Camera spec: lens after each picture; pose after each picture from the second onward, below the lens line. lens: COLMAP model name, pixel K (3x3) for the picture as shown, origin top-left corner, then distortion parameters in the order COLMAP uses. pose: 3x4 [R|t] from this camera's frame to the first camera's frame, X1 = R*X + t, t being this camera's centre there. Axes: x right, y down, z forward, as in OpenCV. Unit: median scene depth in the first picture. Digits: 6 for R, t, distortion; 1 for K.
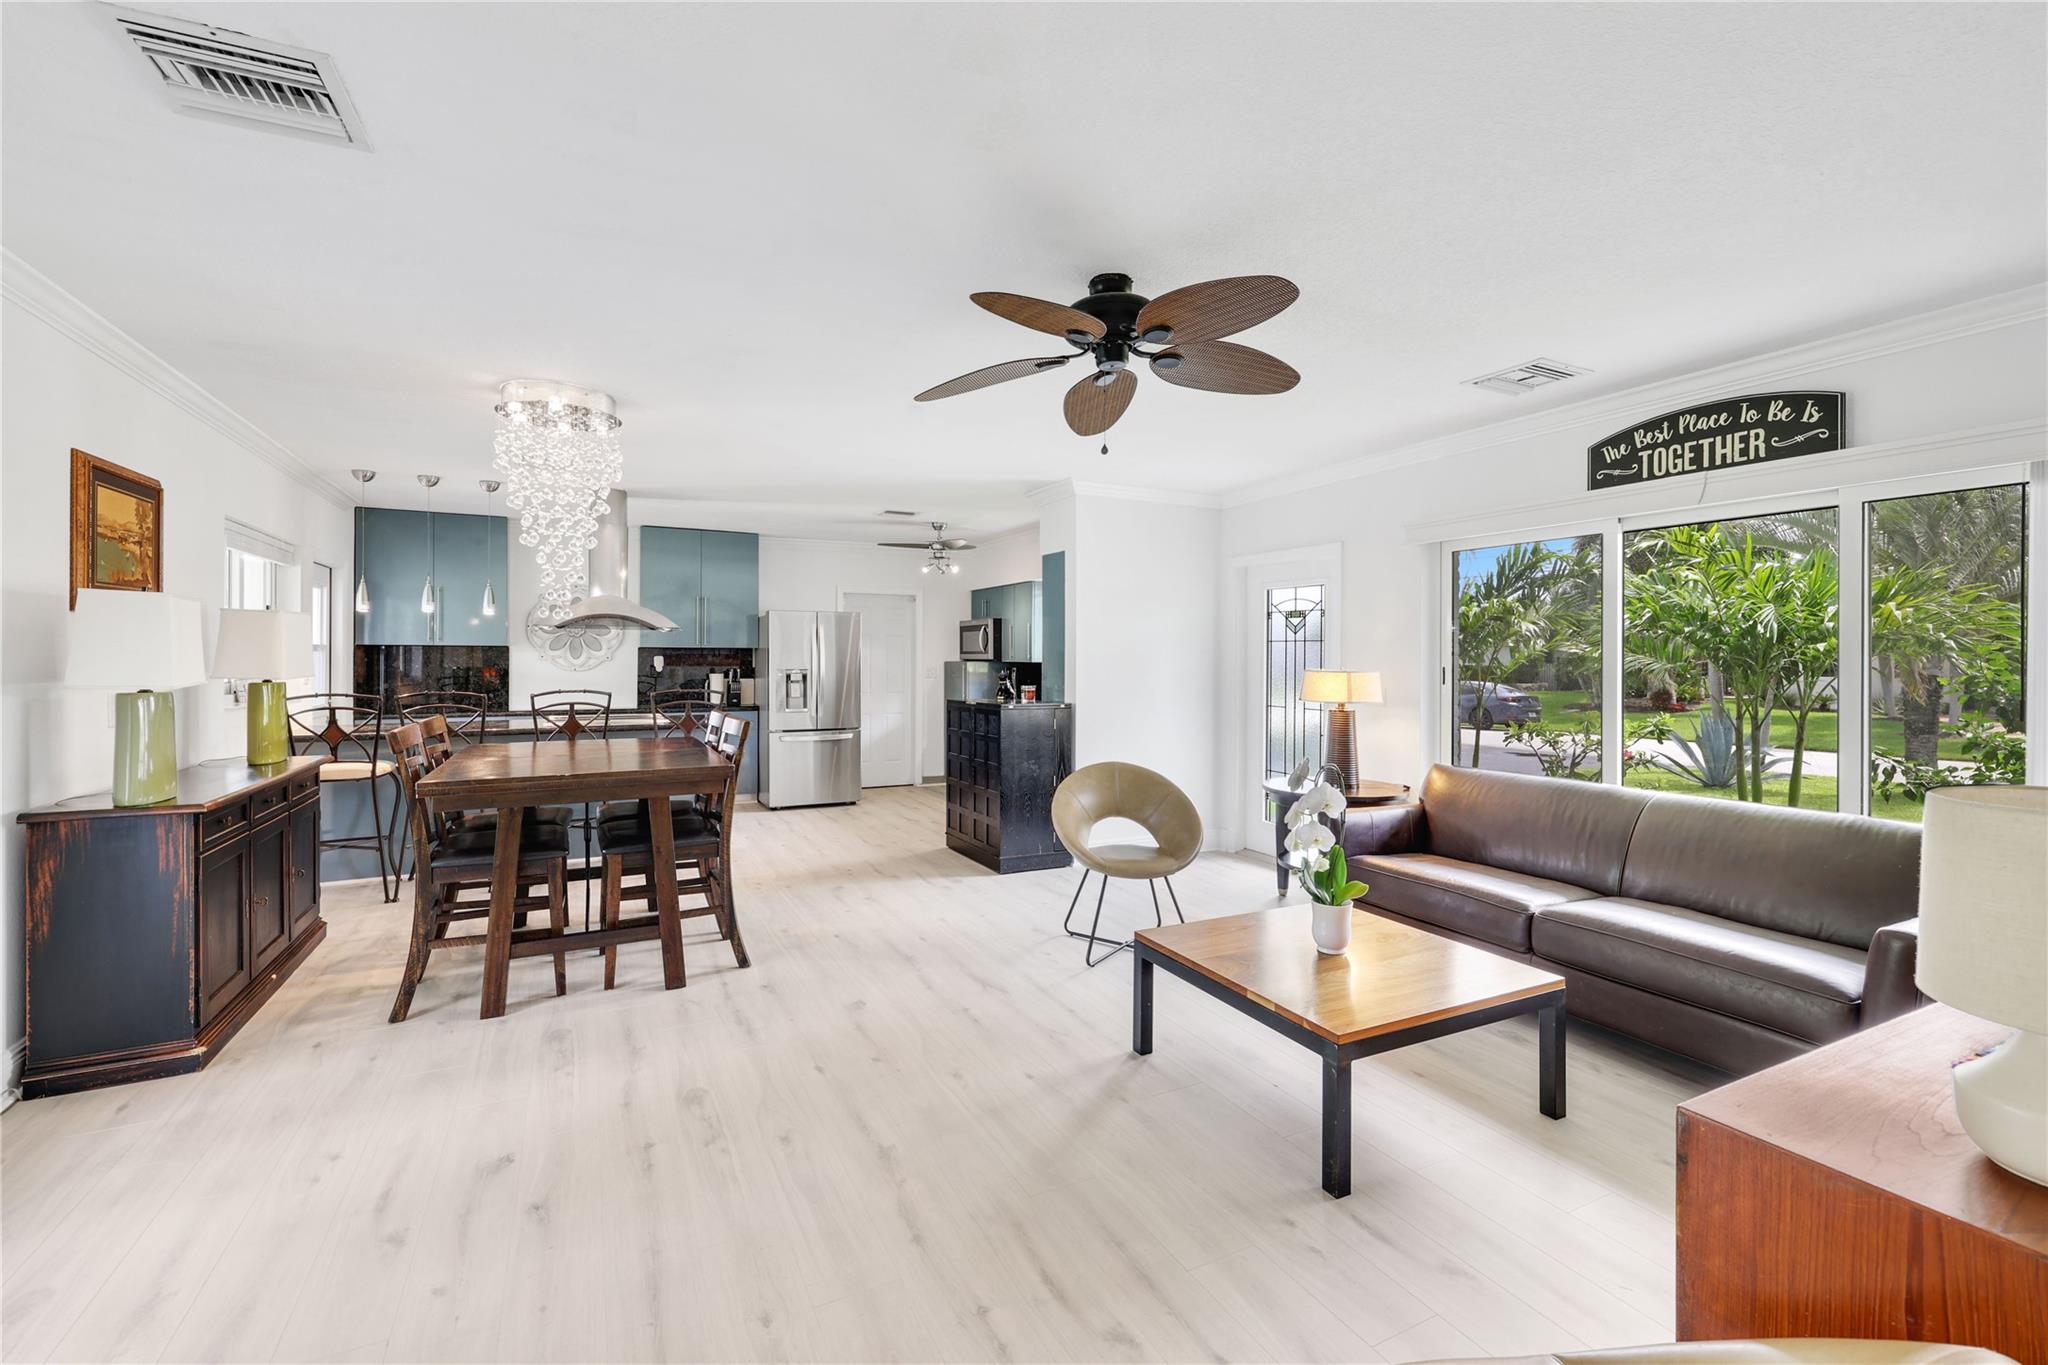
lens RADIAL K [[877.3, 0, 1020.0], [0, 877.3, 672.4], [0, 0, 1]] dist [0.002146, 0.000021]
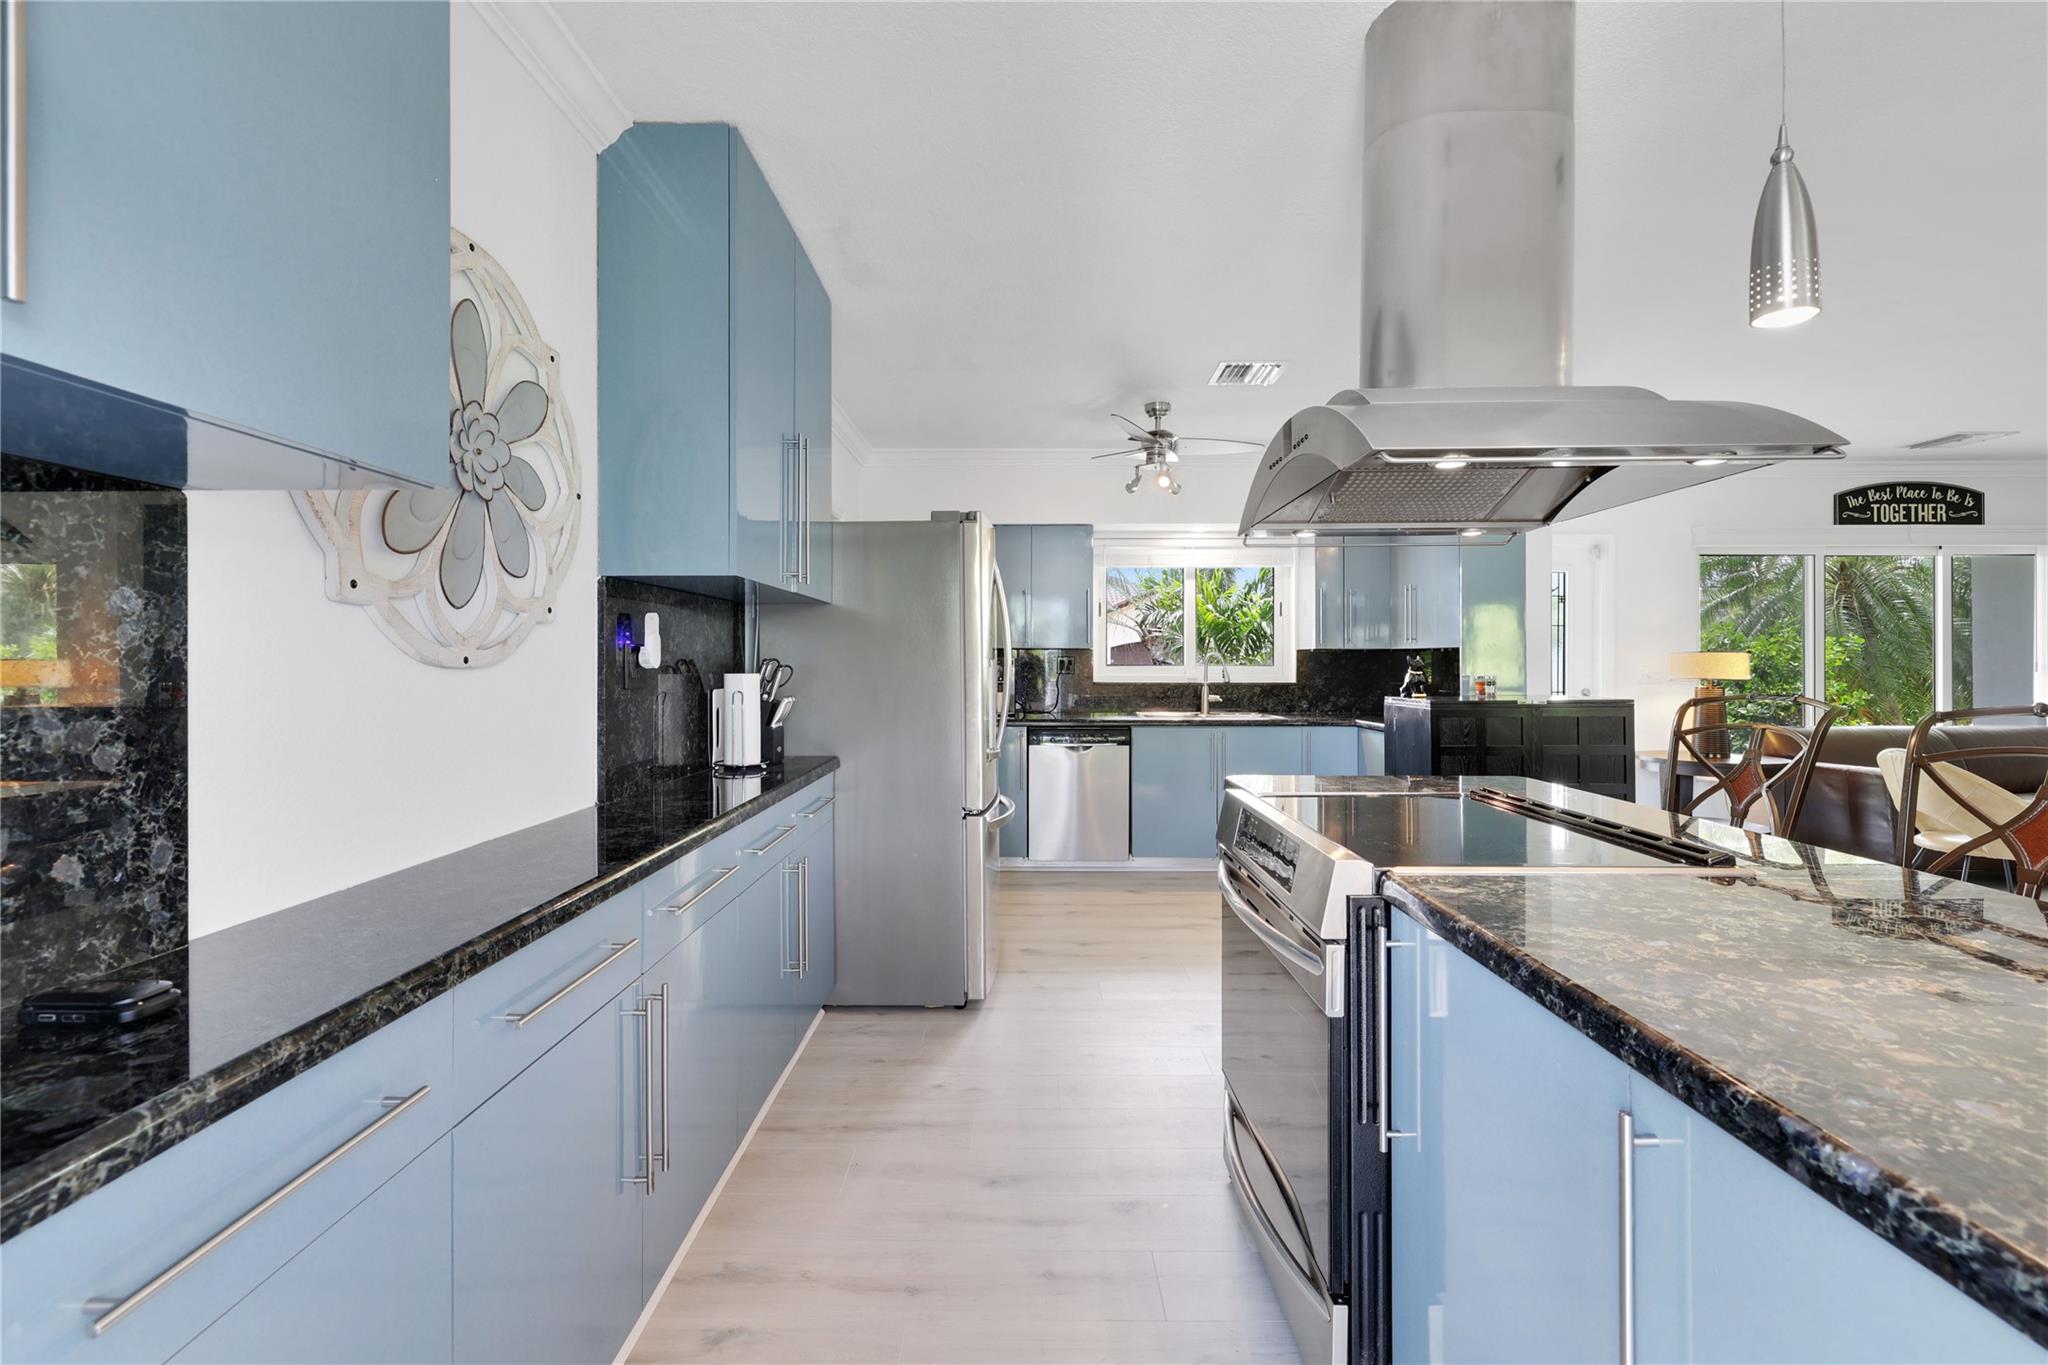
lens RADIAL K [[868.0, 0, 1024.8], [0, 868.0, 664.1], [0, 0, 1]] dist [0.002444, -0.000340]
pose [[0.459734, -0.005773, 0.888038, -1.278387], [0.015774, 0.999874, -0.001666, 0.001254], [-0.887917, 0.014773, 0.459767, 1.606899]]
